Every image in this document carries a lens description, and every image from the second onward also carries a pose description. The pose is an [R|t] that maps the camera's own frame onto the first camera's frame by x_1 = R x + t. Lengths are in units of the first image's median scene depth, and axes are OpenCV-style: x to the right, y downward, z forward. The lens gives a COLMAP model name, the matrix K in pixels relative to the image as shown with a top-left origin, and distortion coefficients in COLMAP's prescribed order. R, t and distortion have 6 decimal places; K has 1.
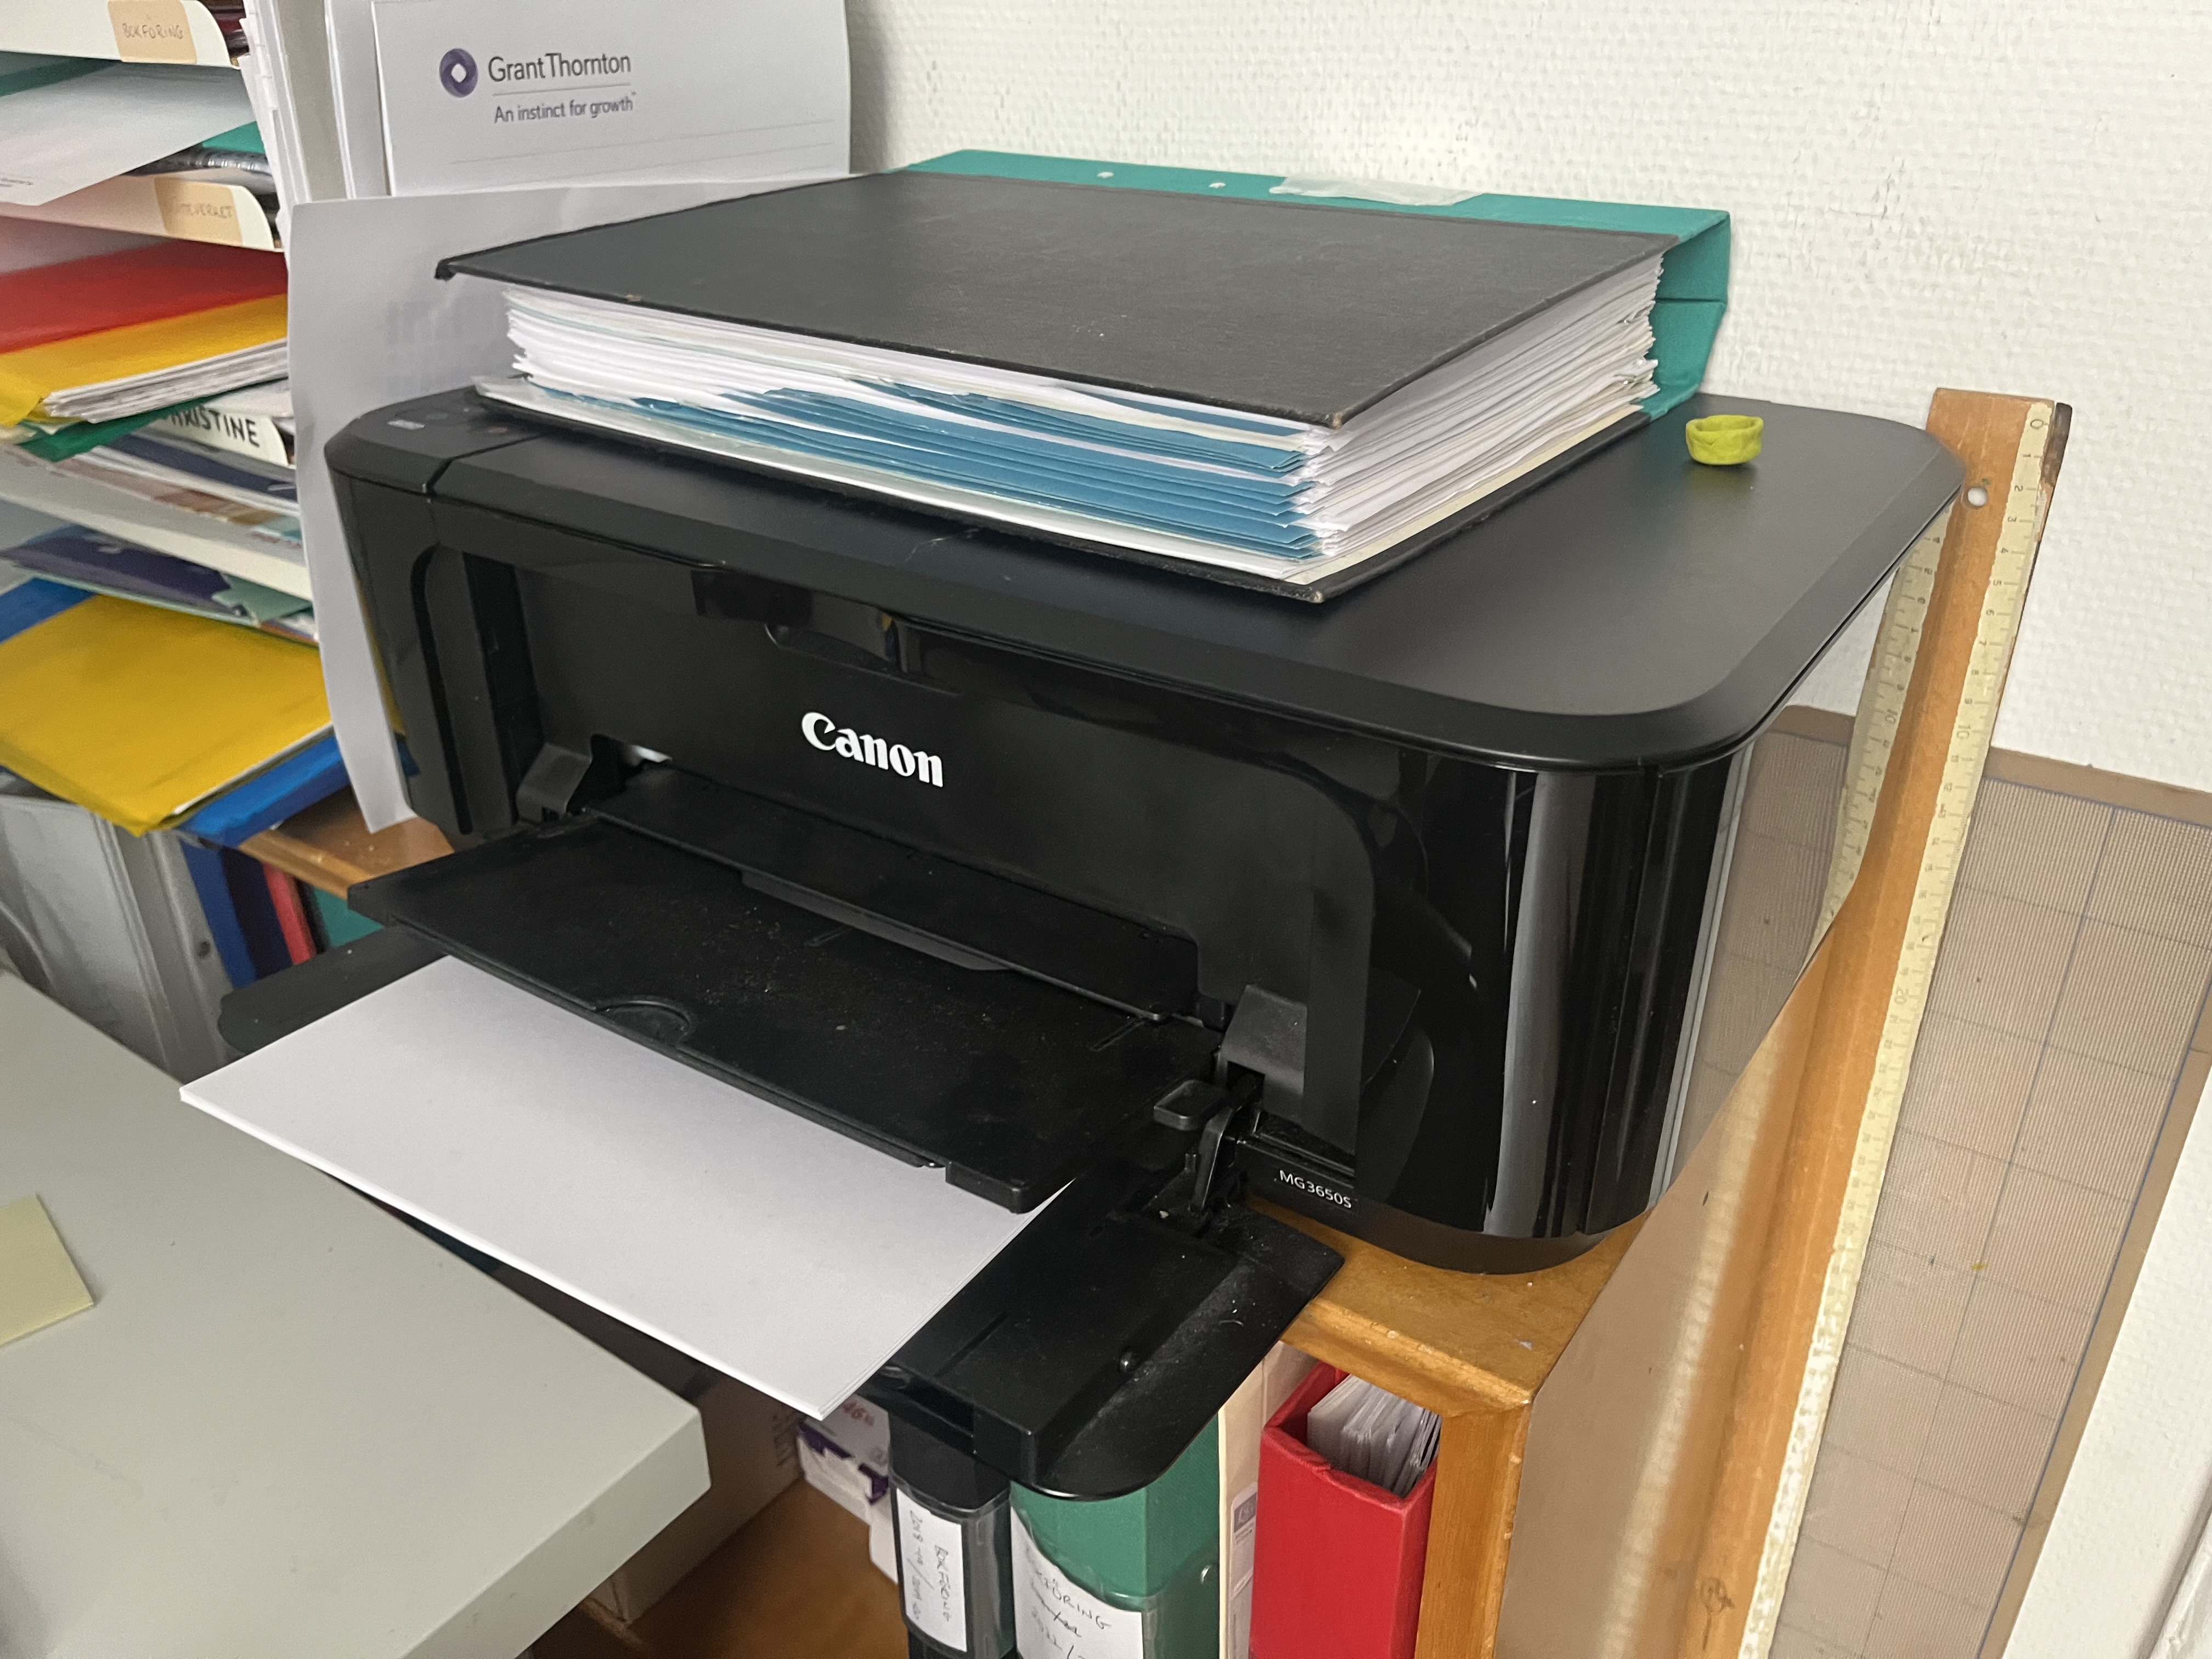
lens RADIAL K [[1729.0, 0, 1112.8], [0, 1729.0, 838.9], [0, 0, 1]] dist [0.040355, -0.011791]
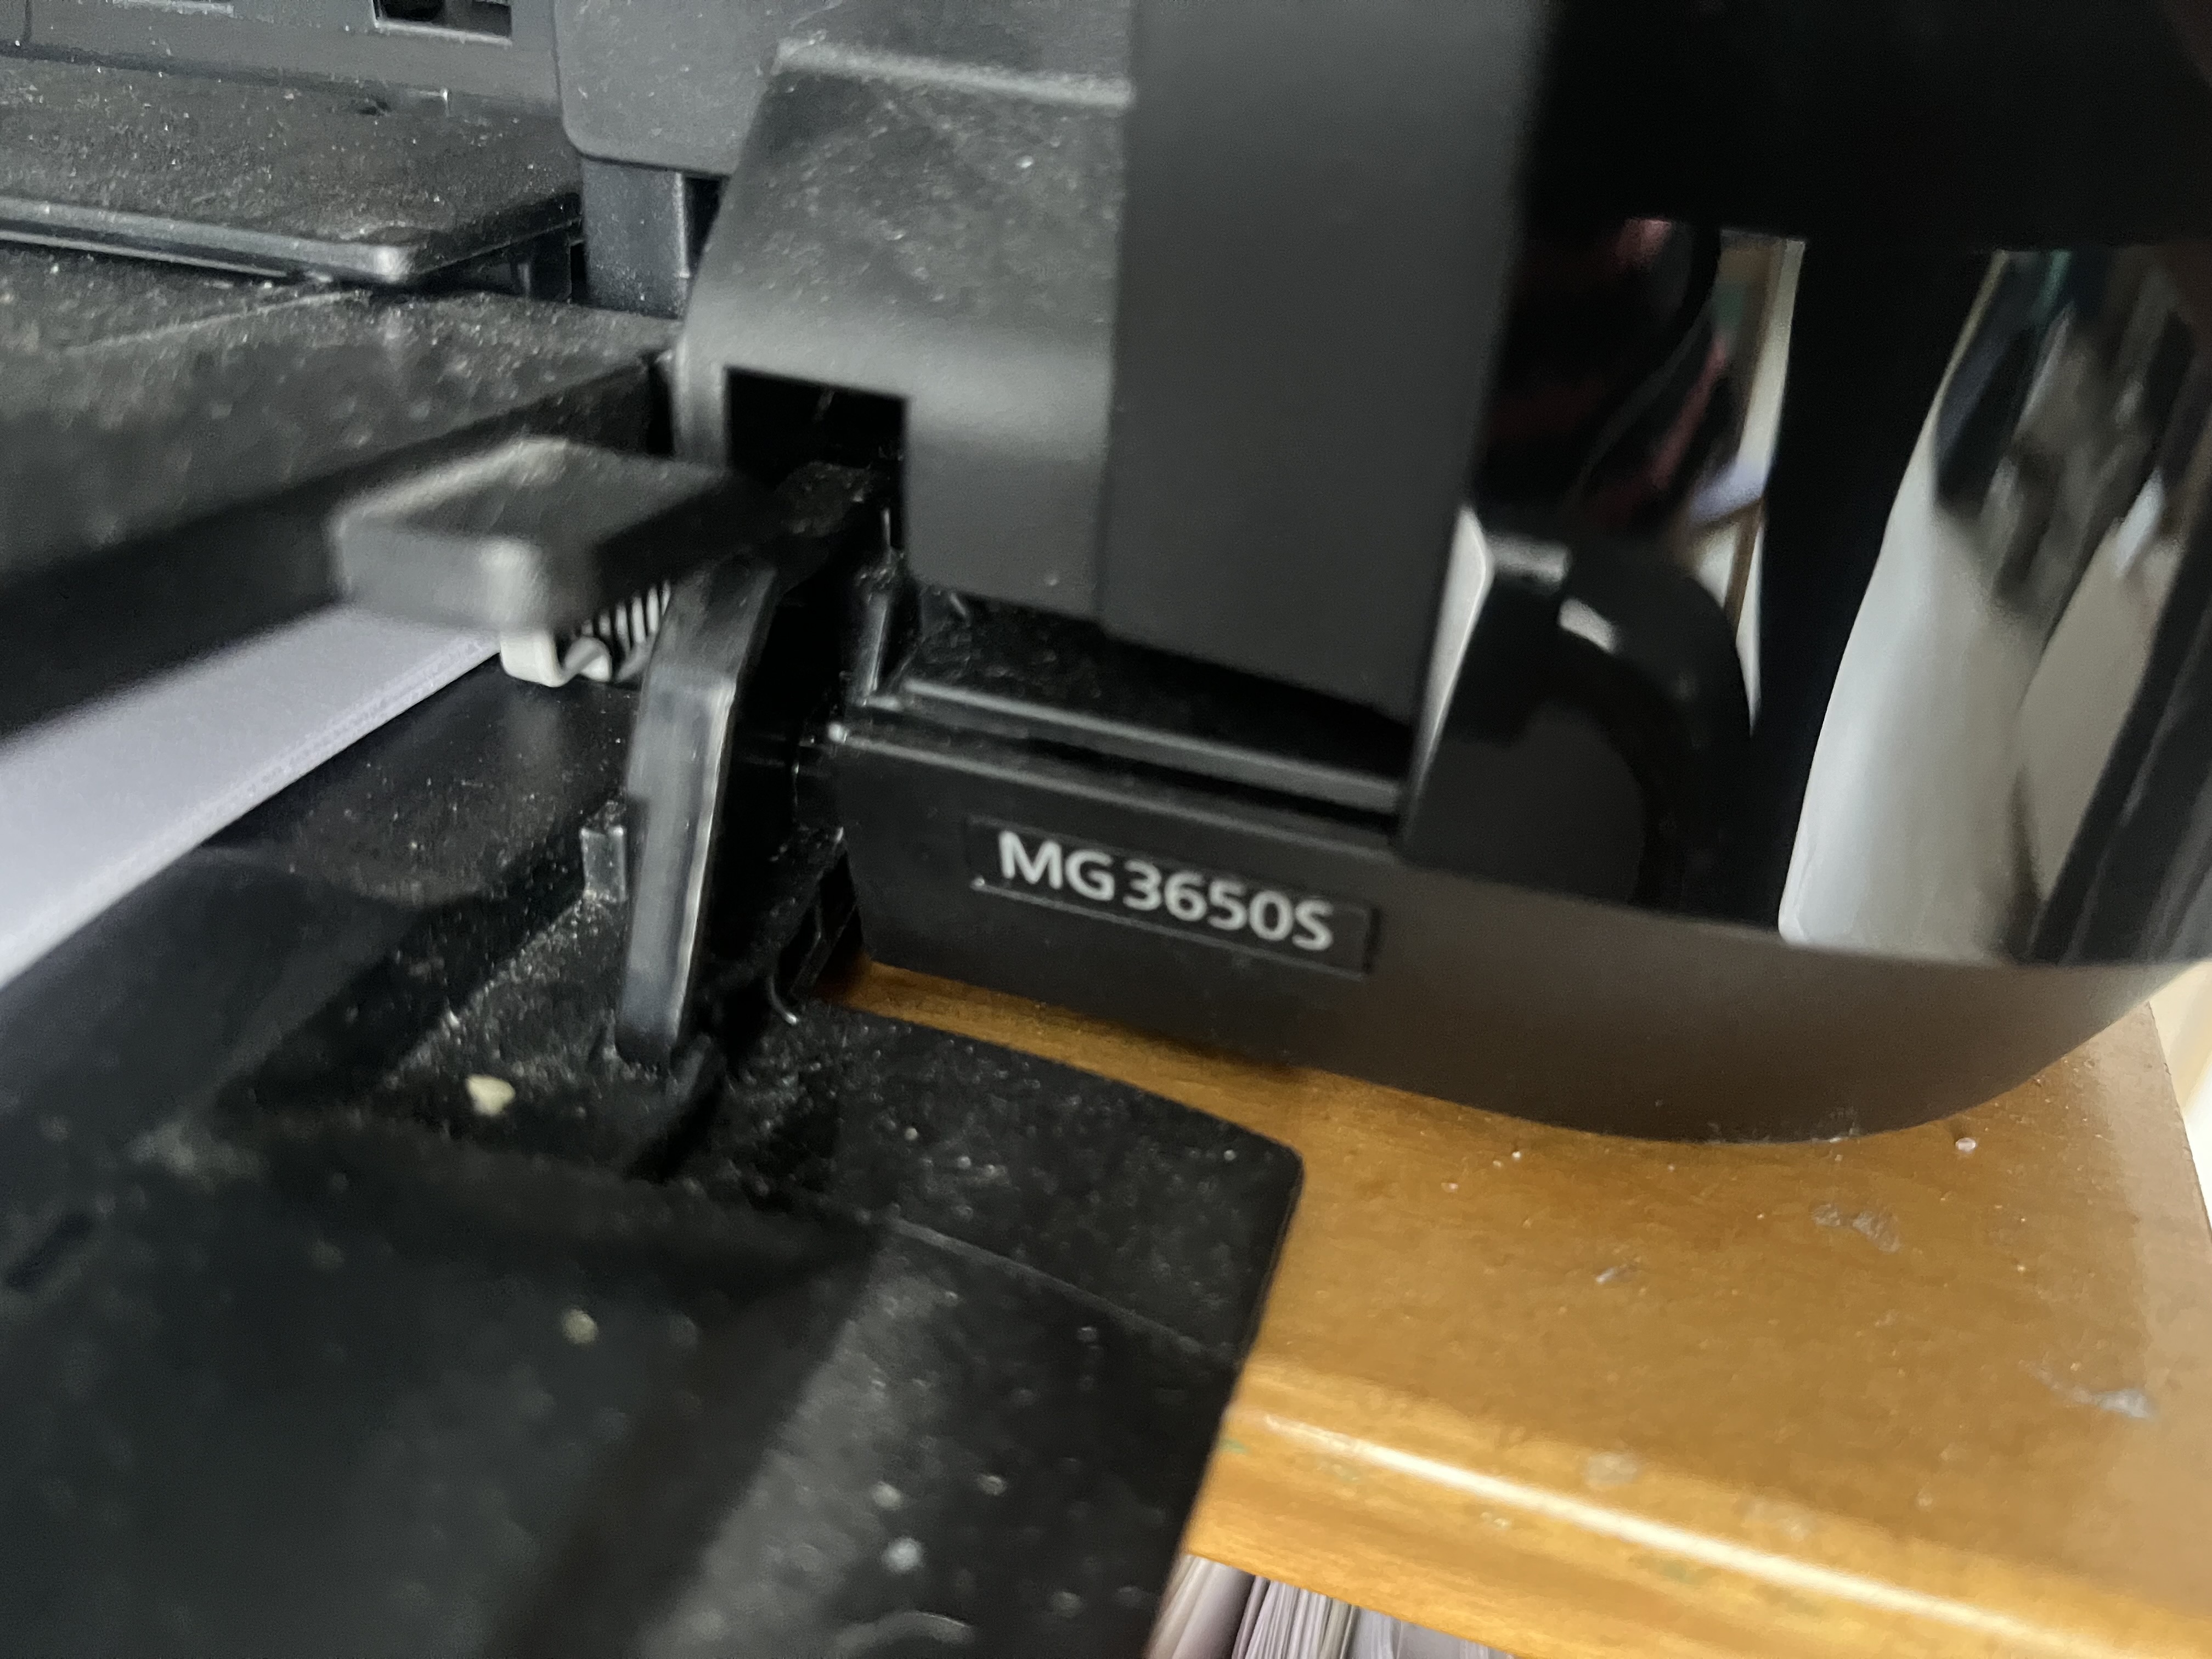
lens RADIAL K [[1729.0, 0, 1094.3], [0, 1729.0, 829.9], [0, 0, 1]] dist [0.040355, -0.011791]
pose [[0.950827, -0.099001, 0.293474, 0.040869], [0.075134, 0.992963, 0.091542, 0.171375], [-0.300472, -0.064991, 0.951574, 0.780045]]
